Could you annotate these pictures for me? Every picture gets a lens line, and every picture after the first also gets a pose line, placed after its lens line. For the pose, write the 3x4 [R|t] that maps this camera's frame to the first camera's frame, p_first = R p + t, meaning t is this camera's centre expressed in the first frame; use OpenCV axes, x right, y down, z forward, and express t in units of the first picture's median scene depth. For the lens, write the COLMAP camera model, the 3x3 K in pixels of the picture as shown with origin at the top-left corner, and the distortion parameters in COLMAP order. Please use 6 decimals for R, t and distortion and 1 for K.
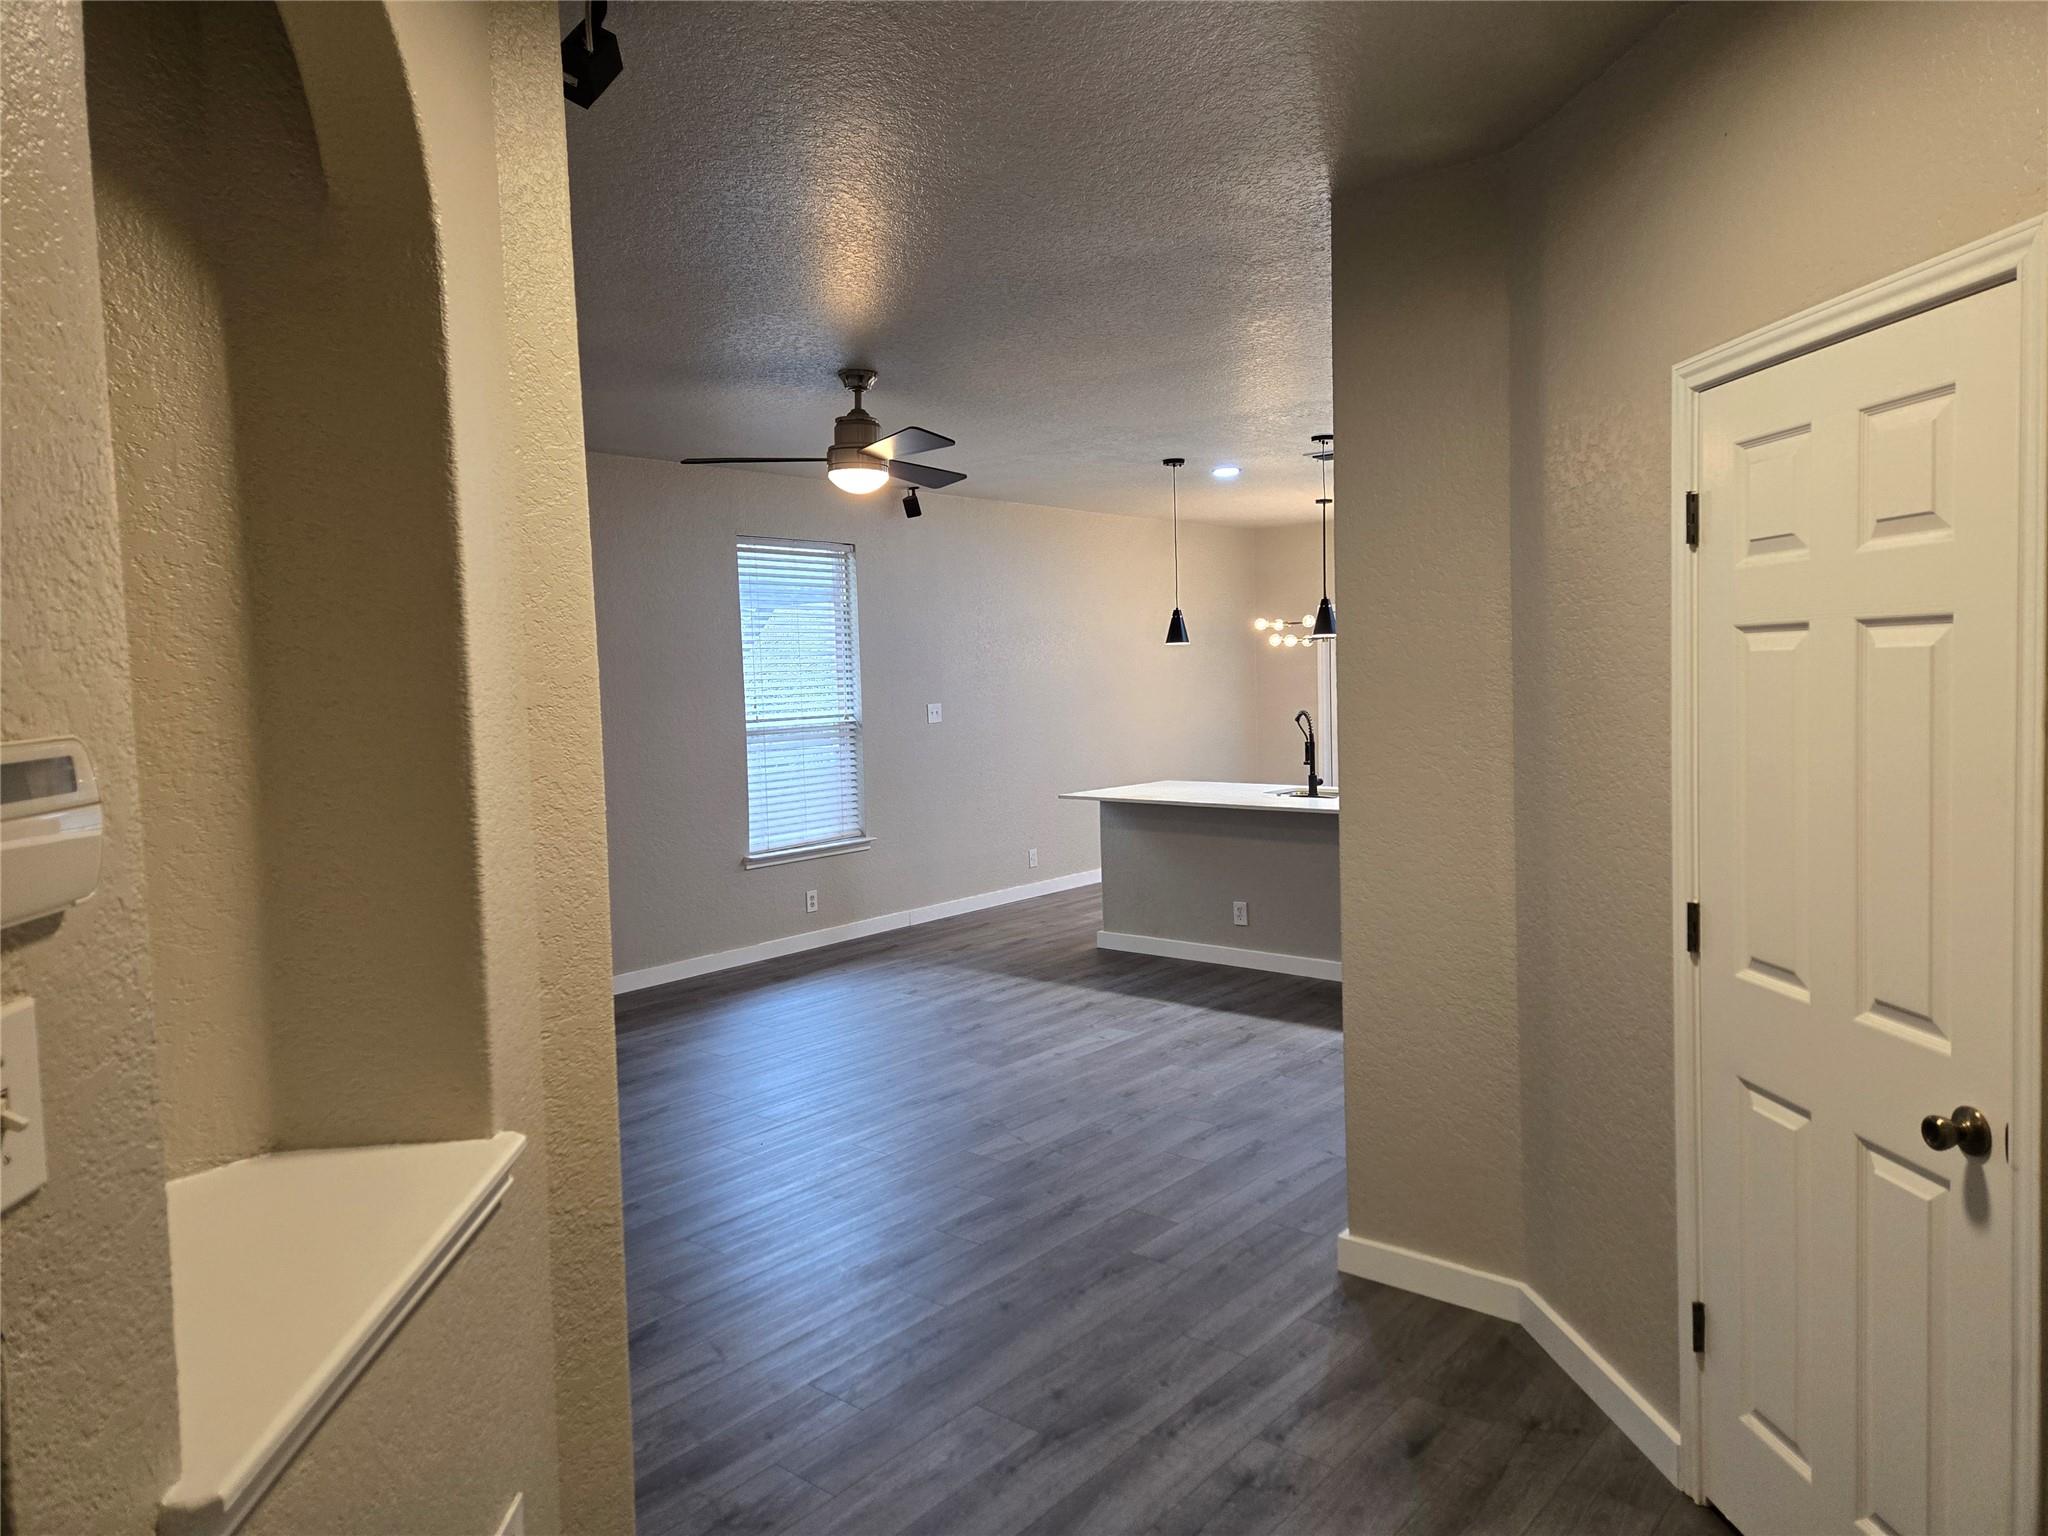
lens RADIAL K [[1362.4, 0, 1021.8], [0, 1362.4, 754.4], [0, 0, 1]] dist [0.054686, -0.040723]
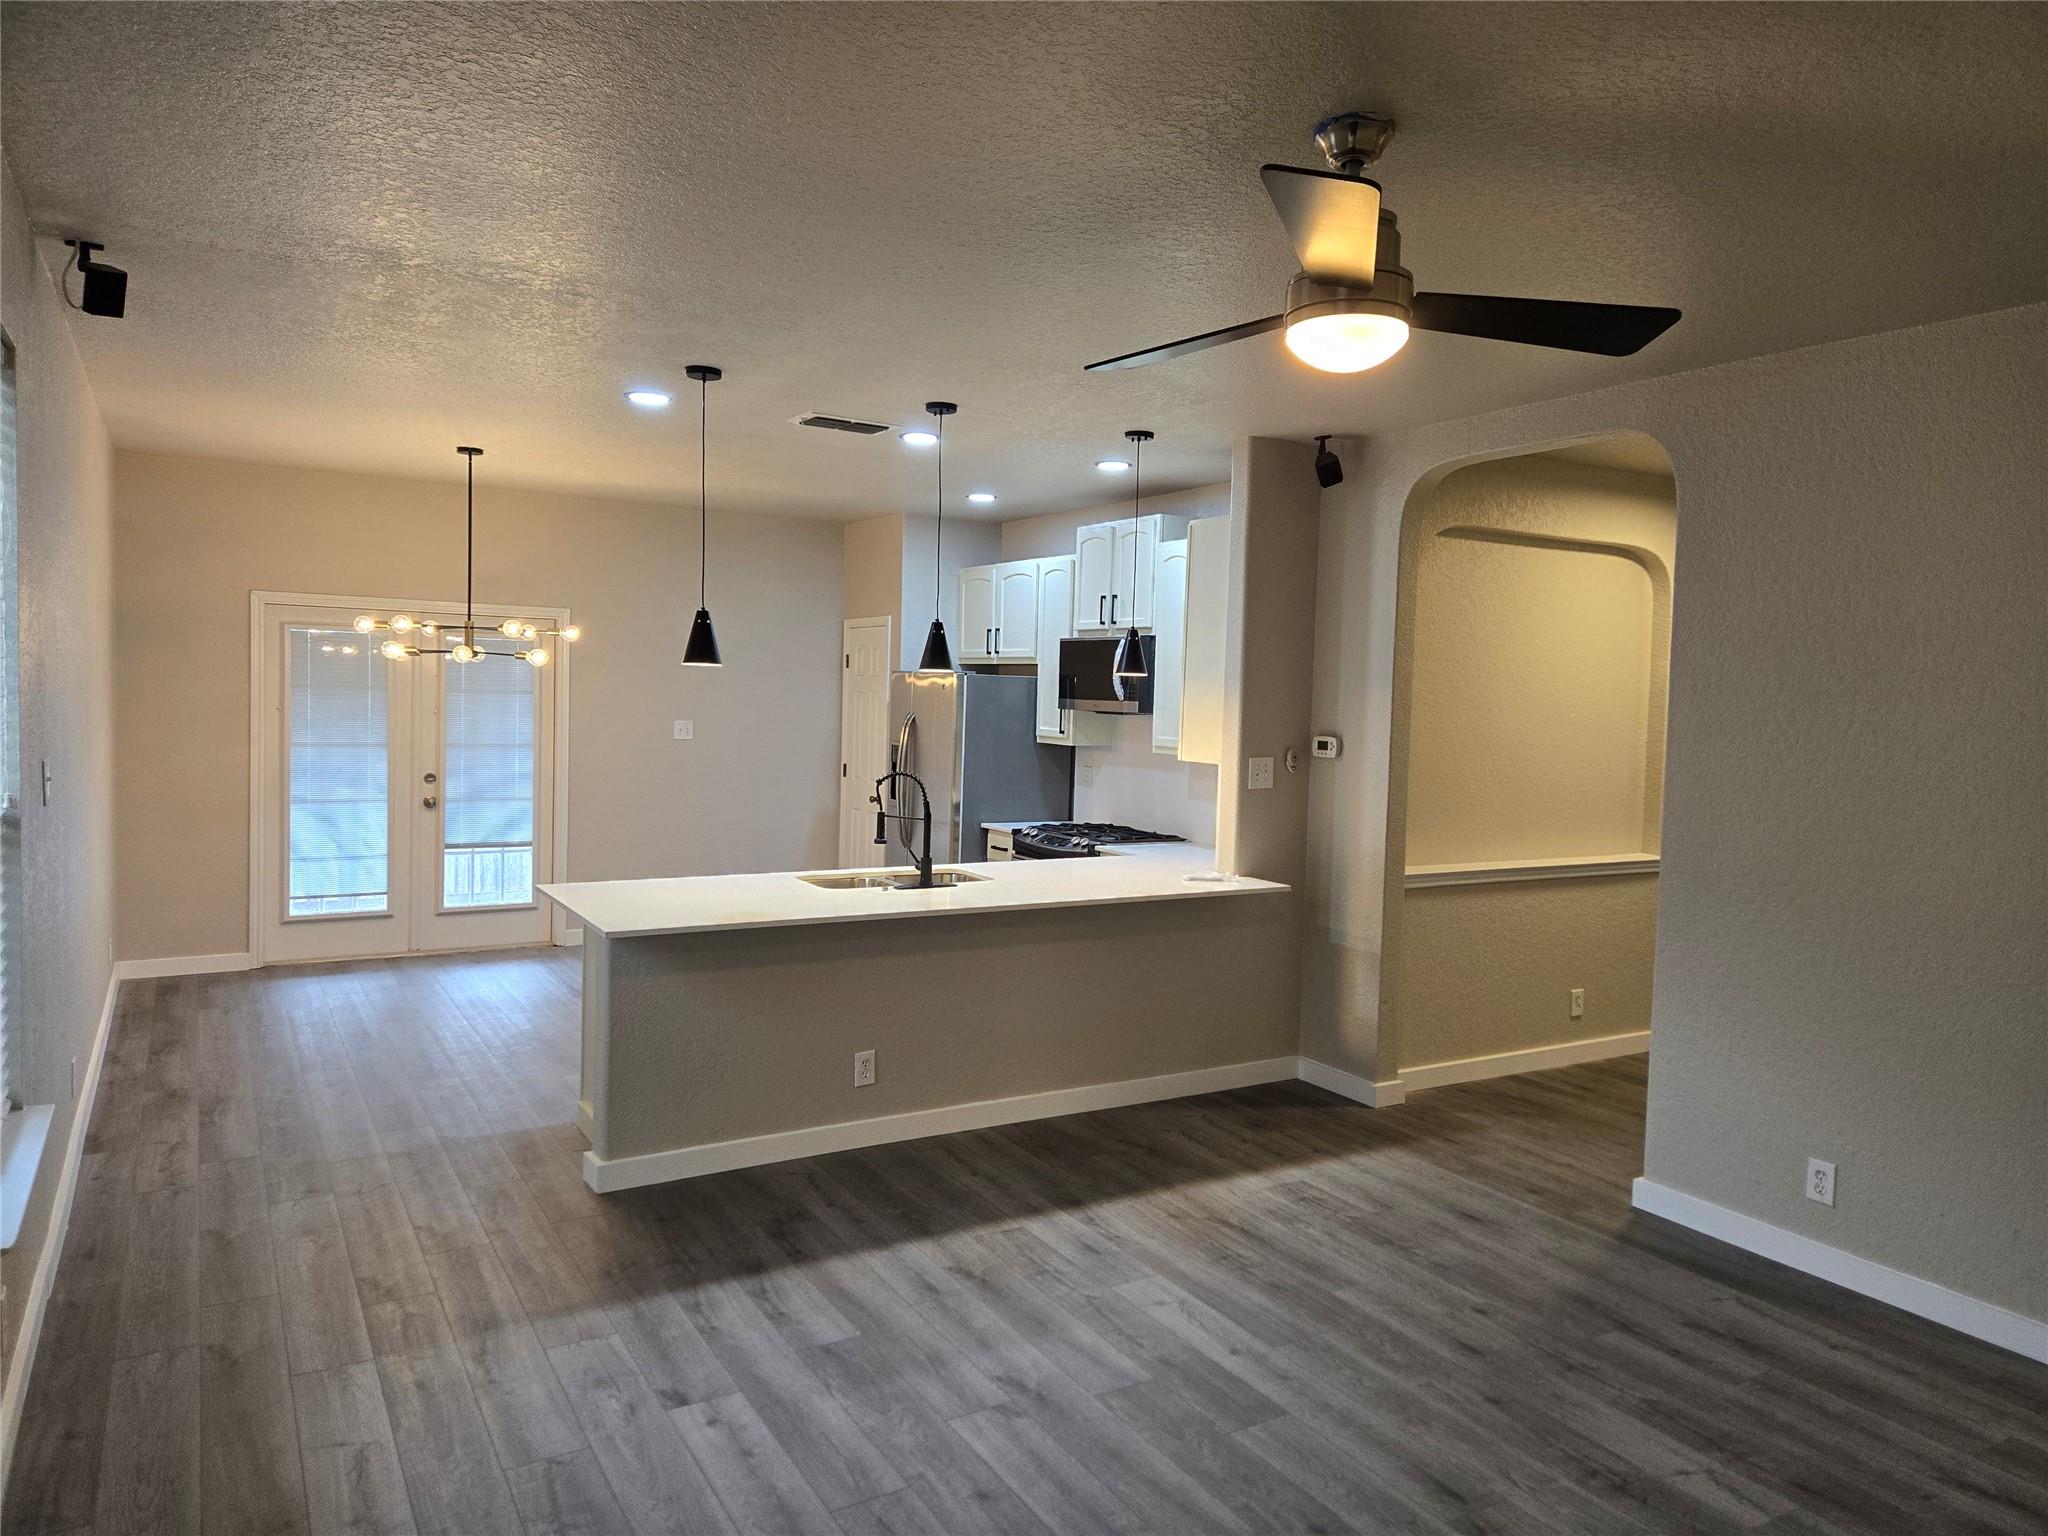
lens RADIAL K [[1362.4, 0, 1021.8], [0, 1362.4, 754.4], [0, 0, 1]] dist [0.054686, -0.040723]
pose [[0.321995, -0.005207, 0.946727, -0.597095], [0.019474, 0.999810, -0.001124, -0.049781], [-0.946541, 0.018799, 0.322035, 0.905298]]
